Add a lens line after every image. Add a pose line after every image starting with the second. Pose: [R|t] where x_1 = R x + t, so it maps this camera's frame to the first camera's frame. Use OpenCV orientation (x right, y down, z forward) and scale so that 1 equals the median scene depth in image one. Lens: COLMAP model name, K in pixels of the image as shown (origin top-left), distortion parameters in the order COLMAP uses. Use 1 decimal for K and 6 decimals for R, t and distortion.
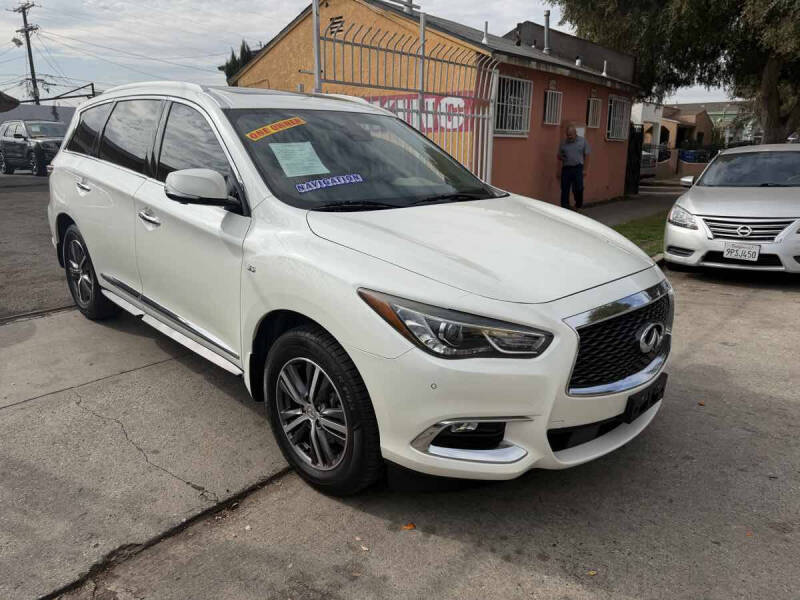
lens RADIAL K [[581.6, 0, 399.3], [0, 581.6, 304.4], [0, 0, 1]] dist [0.035517, -0.029476]
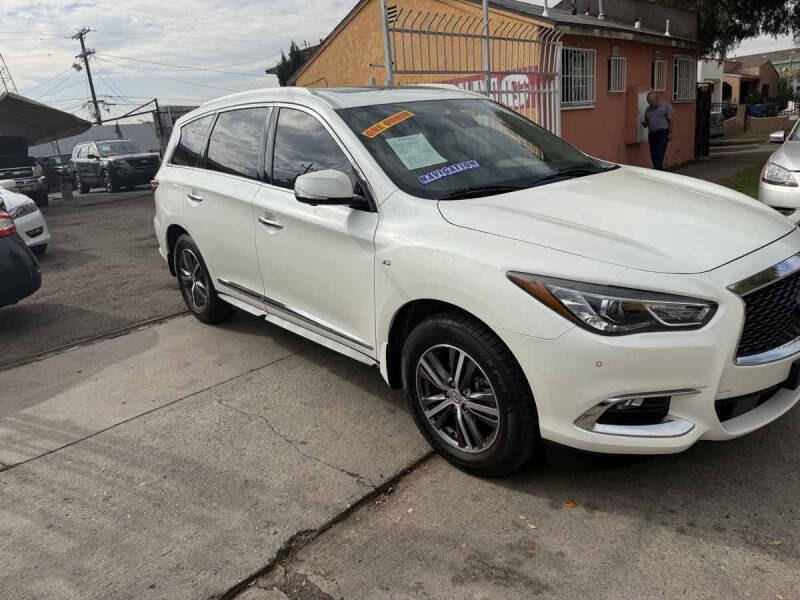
lens RADIAL K [[581.6, 0, 401.3], [0, 581.6, 300.3], [0, 0, 1]] dist [0.035517, -0.029476]
pose [[0.993308, -0.072121, -0.090211, -0.108170], [0.073451, 0.997232, 0.011505, -0.002604], [0.089132, -0.018054, 0.995856, -0.018049]]
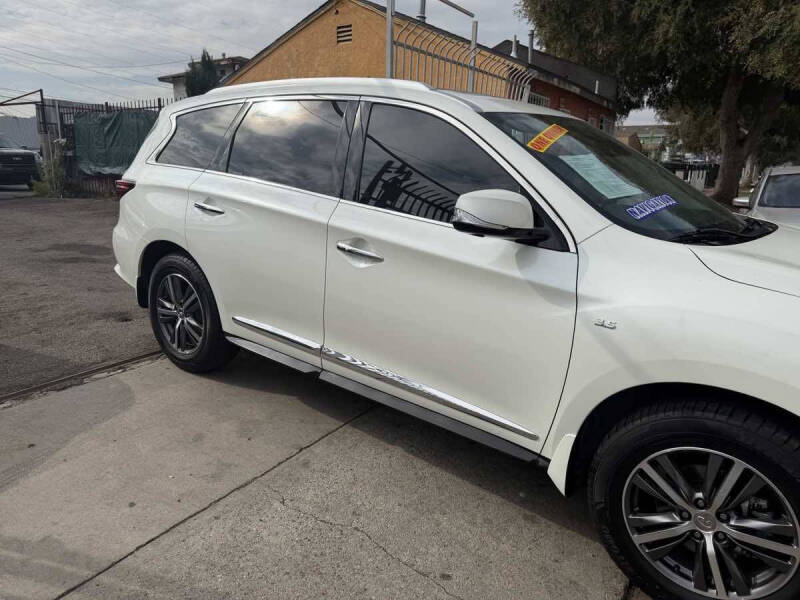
lens RADIAL K [[581.6, 0, 392.1], [0, 581.6, 298.1], [0, 0, 1]] dist [0.035517, -0.029476]
pose [[0.992790, -0.015011, 0.118920, -0.473764], [0.019453, 0.999152, -0.036279, -0.056468], [-0.118274, 0.038330, 0.992241, 0.235691]]
